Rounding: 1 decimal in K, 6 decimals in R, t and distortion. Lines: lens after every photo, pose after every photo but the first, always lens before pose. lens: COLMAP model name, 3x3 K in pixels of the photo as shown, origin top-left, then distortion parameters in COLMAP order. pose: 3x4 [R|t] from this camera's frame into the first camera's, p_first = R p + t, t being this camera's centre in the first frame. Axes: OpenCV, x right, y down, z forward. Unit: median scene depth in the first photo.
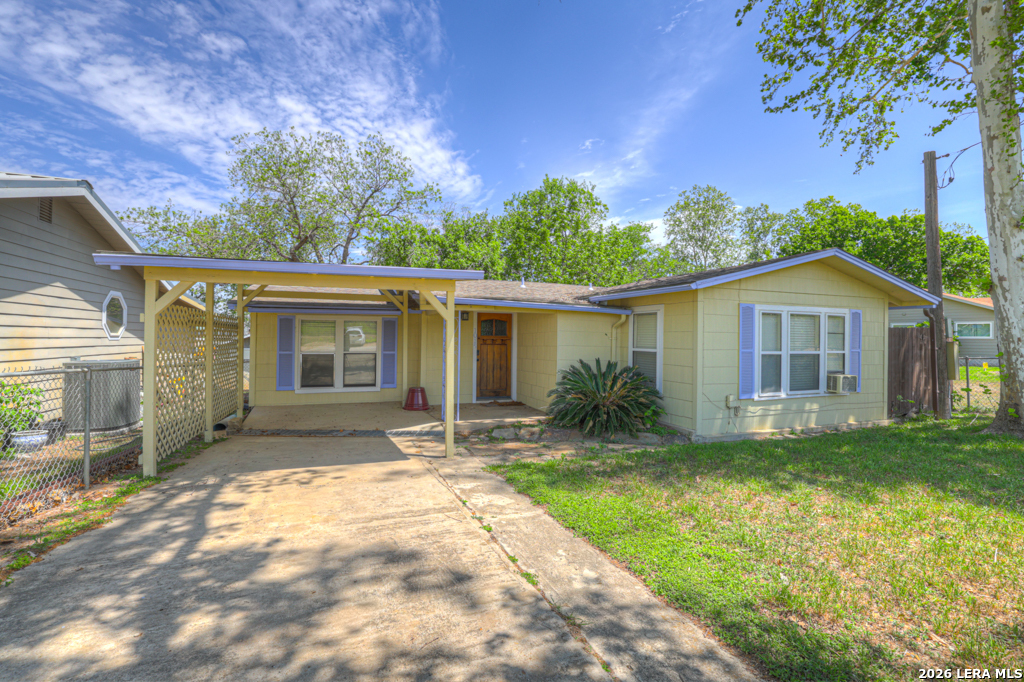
lens RADIAL K [[438.1, 0, 506.3], [0, 438.1, 340.1], [0, 0, 1]] dist [-0.037387, 0.015917]
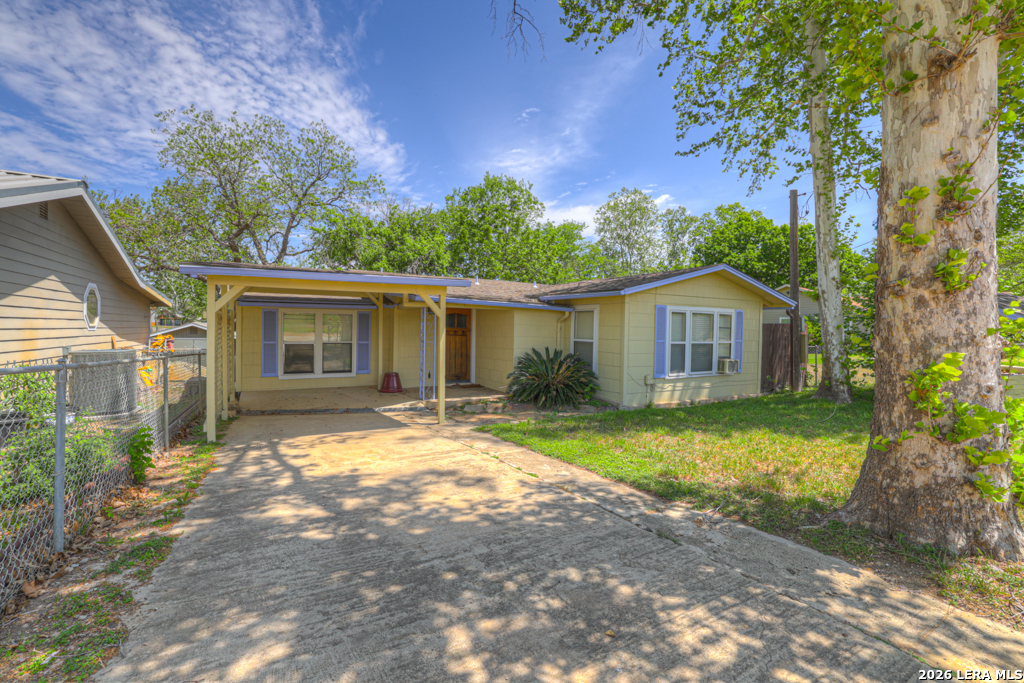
lens RADIAL K [[438.1, 0, 507.8], [0, 438.1, 343.3], [0, 0, 1]] dist [-0.037387, 0.015917]
pose [[0.987589, -0.000054, 0.157062, -0.089665], [-0.004936, 0.999495, 0.031384, -0.006819], [-0.156984, -0.031770, 0.987090, -0.191797]]
